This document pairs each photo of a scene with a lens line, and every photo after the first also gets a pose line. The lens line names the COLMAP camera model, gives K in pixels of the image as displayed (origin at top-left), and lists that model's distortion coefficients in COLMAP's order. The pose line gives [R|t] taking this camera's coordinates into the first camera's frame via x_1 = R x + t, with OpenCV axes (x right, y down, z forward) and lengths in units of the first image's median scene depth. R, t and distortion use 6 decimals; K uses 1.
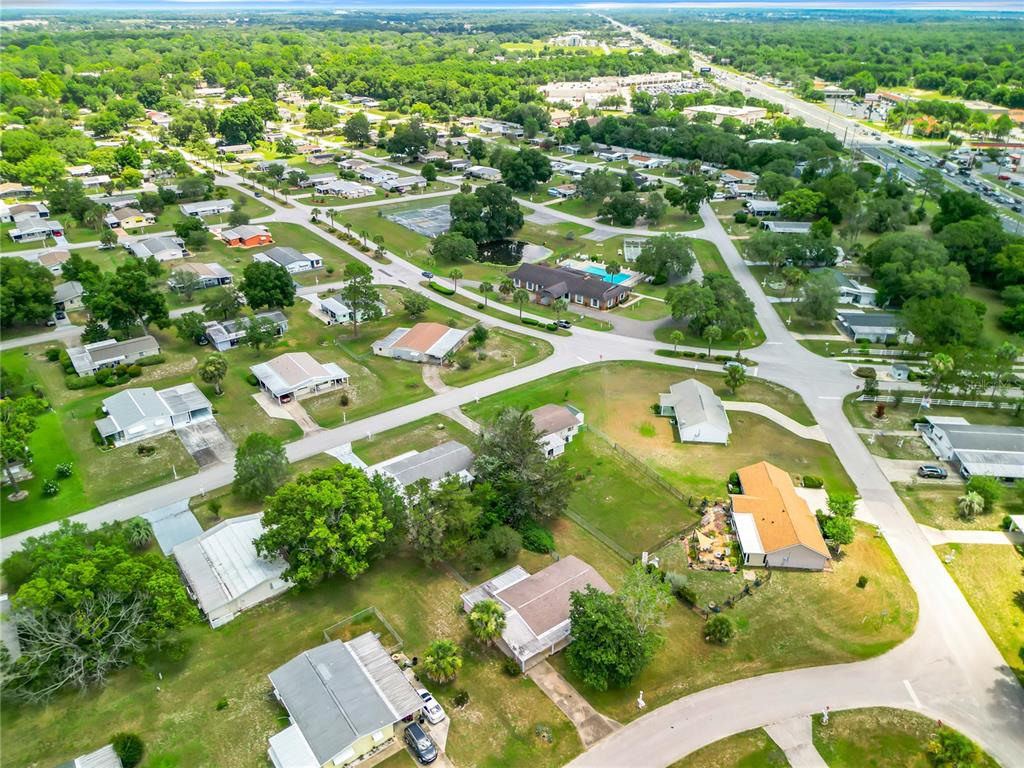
lens RADIAL K [[726.3, 0, 512.0], [0, 726.3, 384.0], [0, 0, 1]] dist [0.000587, 0.000281]
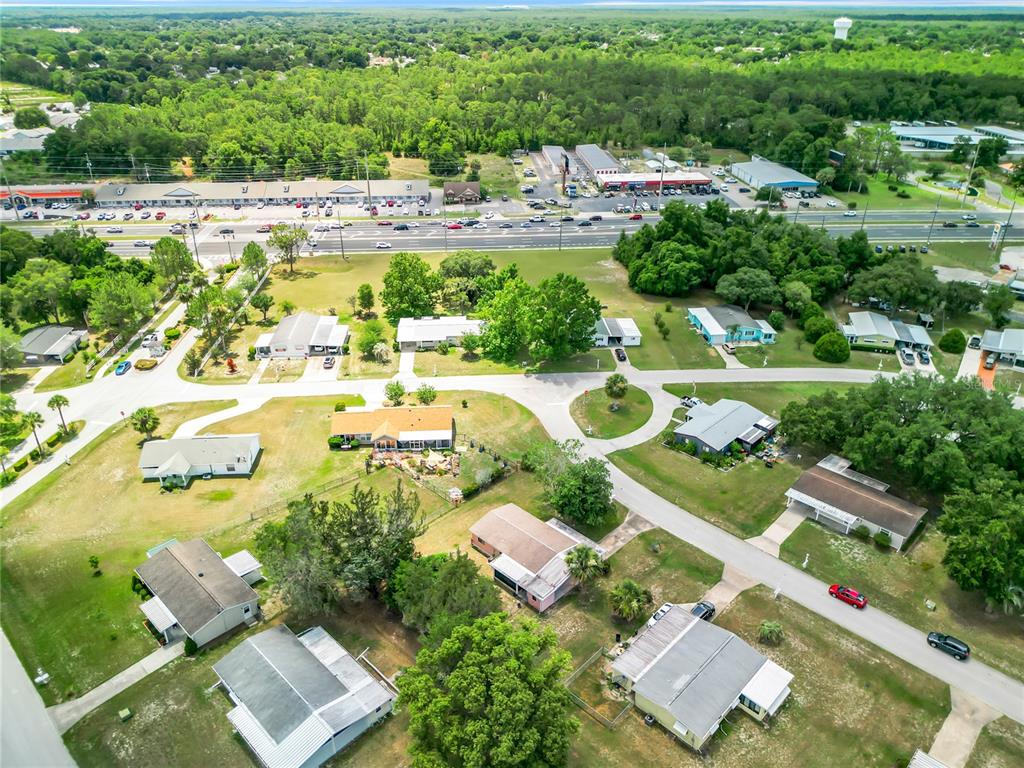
lens RADIAL K [[726.3, 0, 512.0], [0, 726.3, 384.0], [0, 0, 1]] dist [0.000587, 0.000281]
pose [[-0.156728, -0.459315, 0.874337, -0.635120], [0.454180, 0.752599, 0.476776, -0.328394], [-0.877016, 0.471831, 0.090658, 0.670087]]
